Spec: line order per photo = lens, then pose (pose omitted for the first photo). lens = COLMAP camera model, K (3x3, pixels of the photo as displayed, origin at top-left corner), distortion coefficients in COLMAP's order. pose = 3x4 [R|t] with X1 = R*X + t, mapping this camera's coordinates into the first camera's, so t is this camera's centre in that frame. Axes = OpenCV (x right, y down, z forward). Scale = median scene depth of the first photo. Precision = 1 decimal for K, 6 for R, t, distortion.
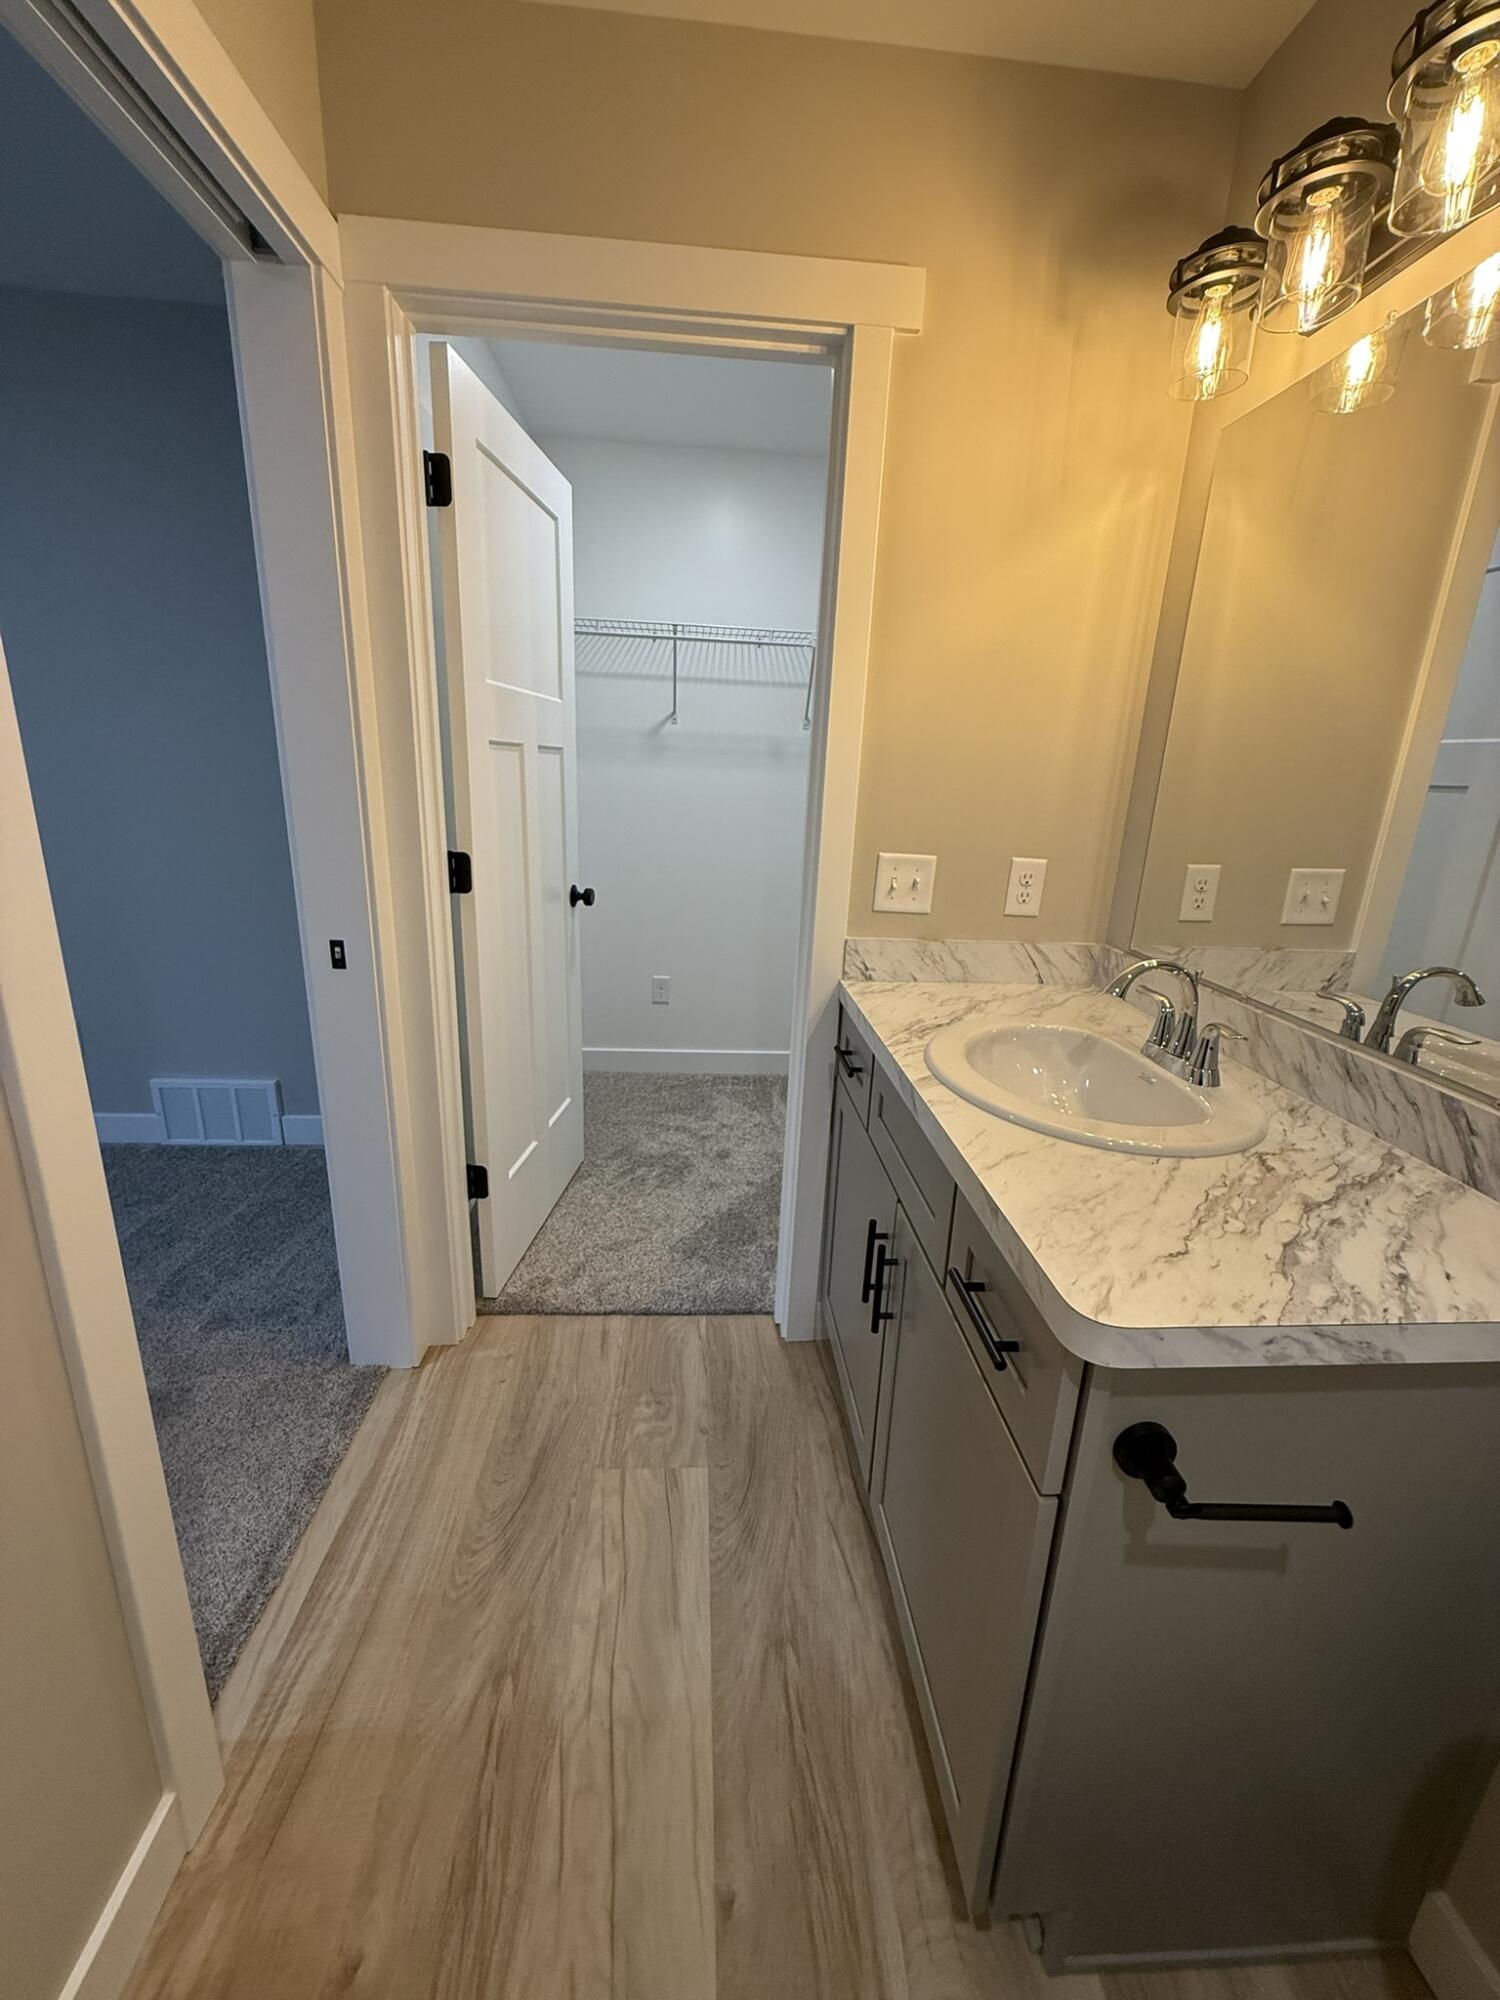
lens RADIAL K [[801.1, 0, 750.0], [0, 801.1, 1000.0], [0, 0, 1]] dist [-0.000653, -0.000034]
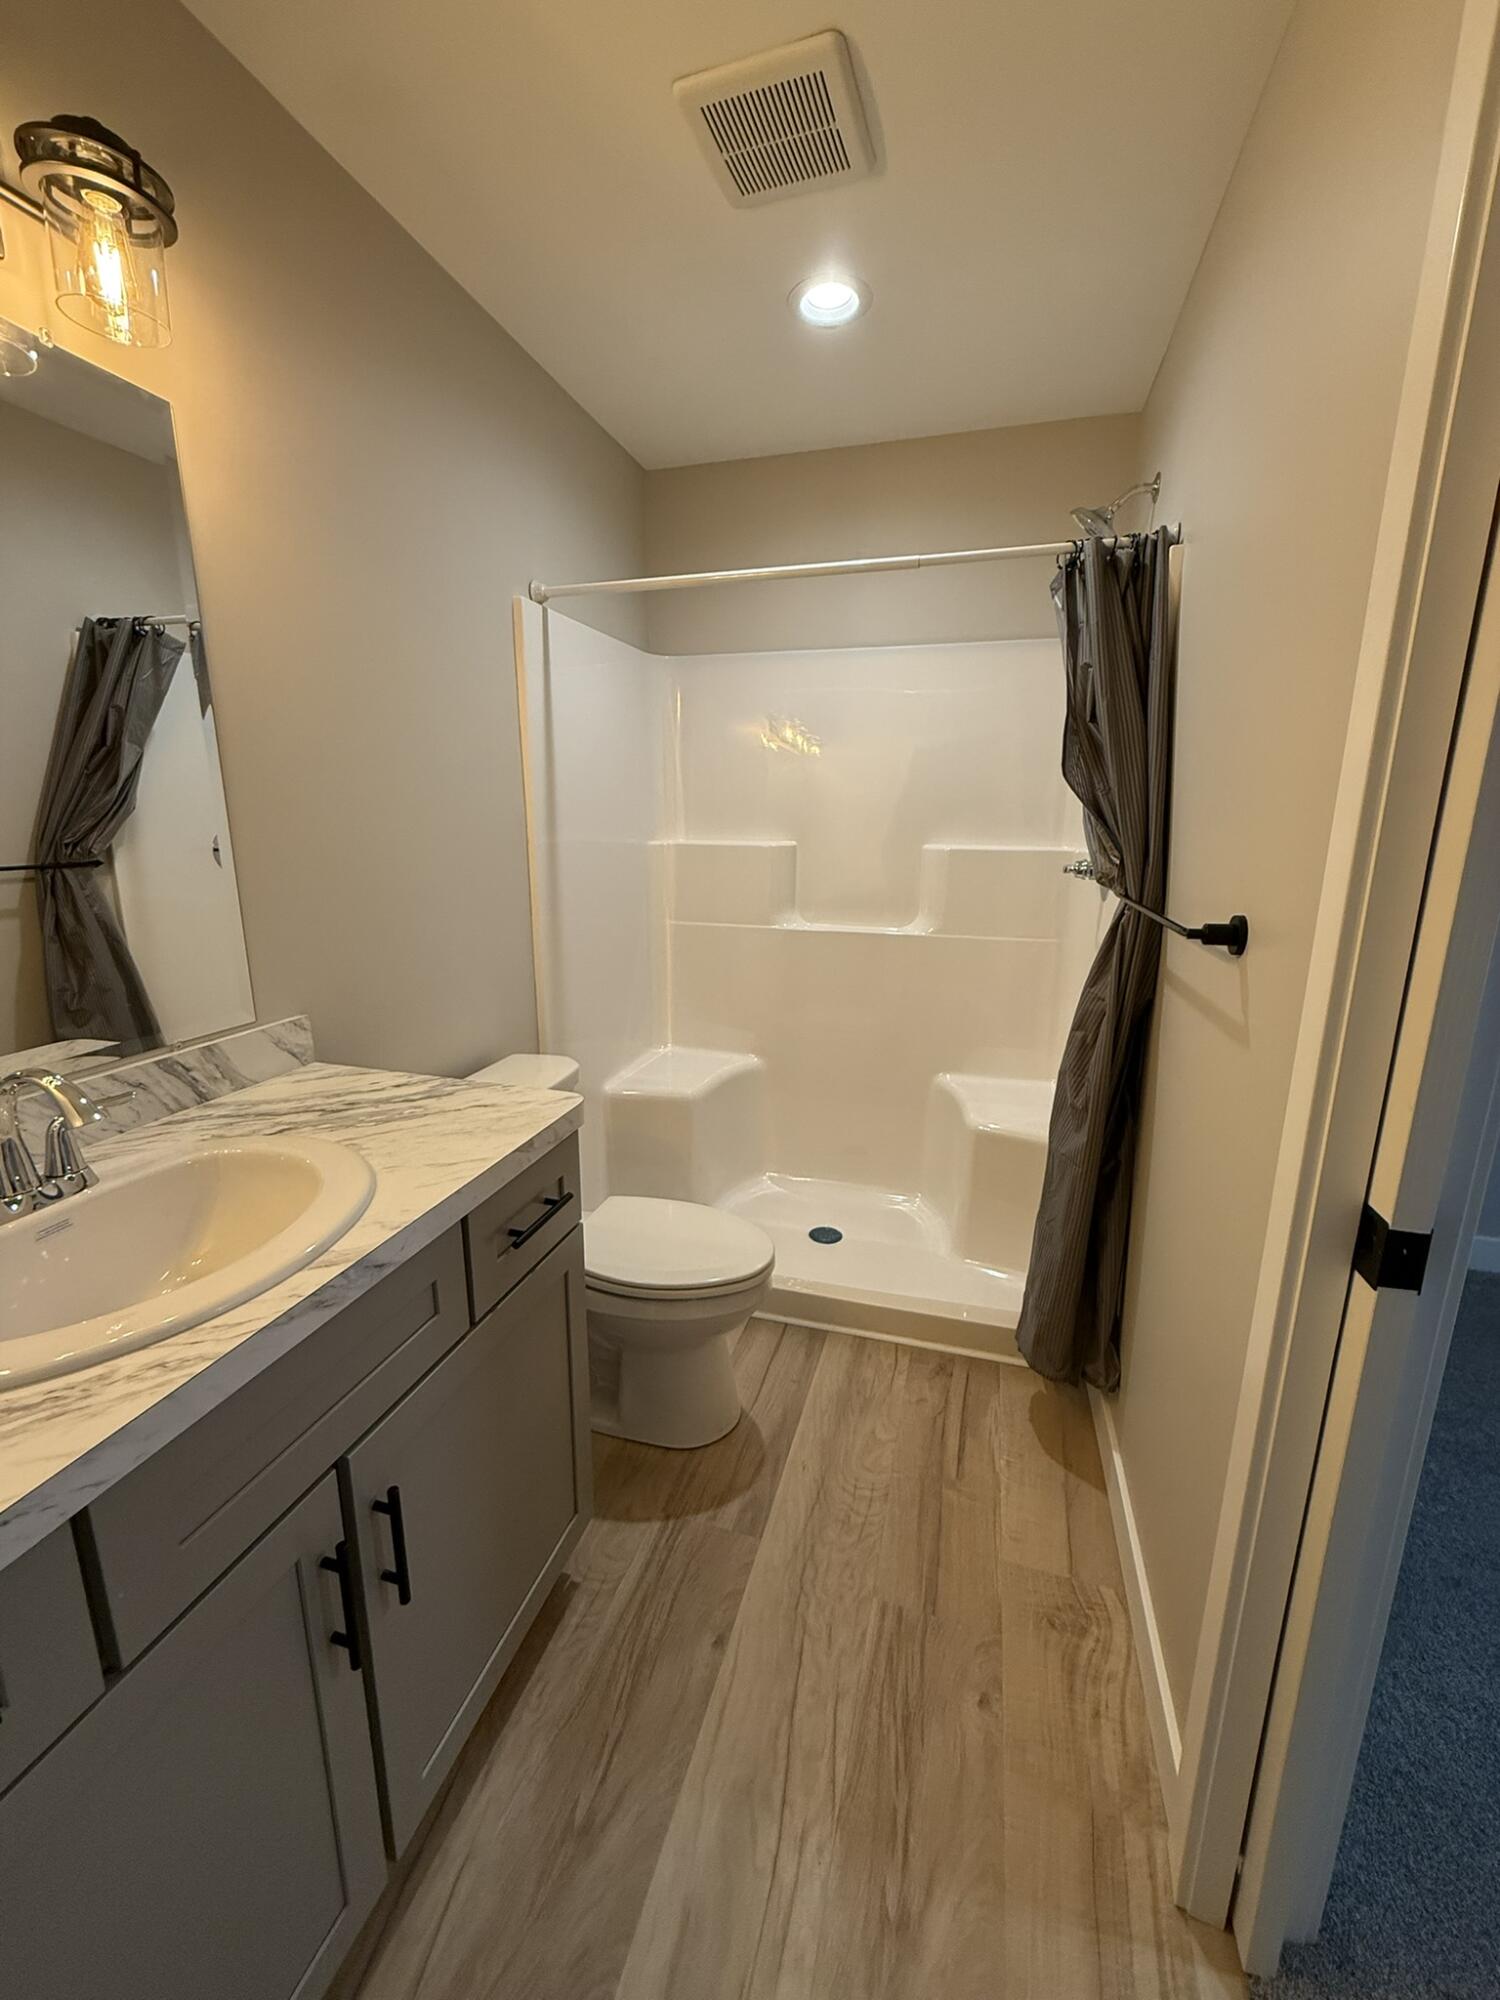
lens RADIAL K [[801.1, 0, 750.0], [0, 801.1, 1000.0], [0, 0, 1]] dist [-0.000653, -0.000034]
pose [[-0.938317, -0.121485, 0.323734, -0.403160], [0.052702, 0.875064, 0.481130, -0.517163], [-0.341738, 0.468513, -0.814684, 1.635243]]
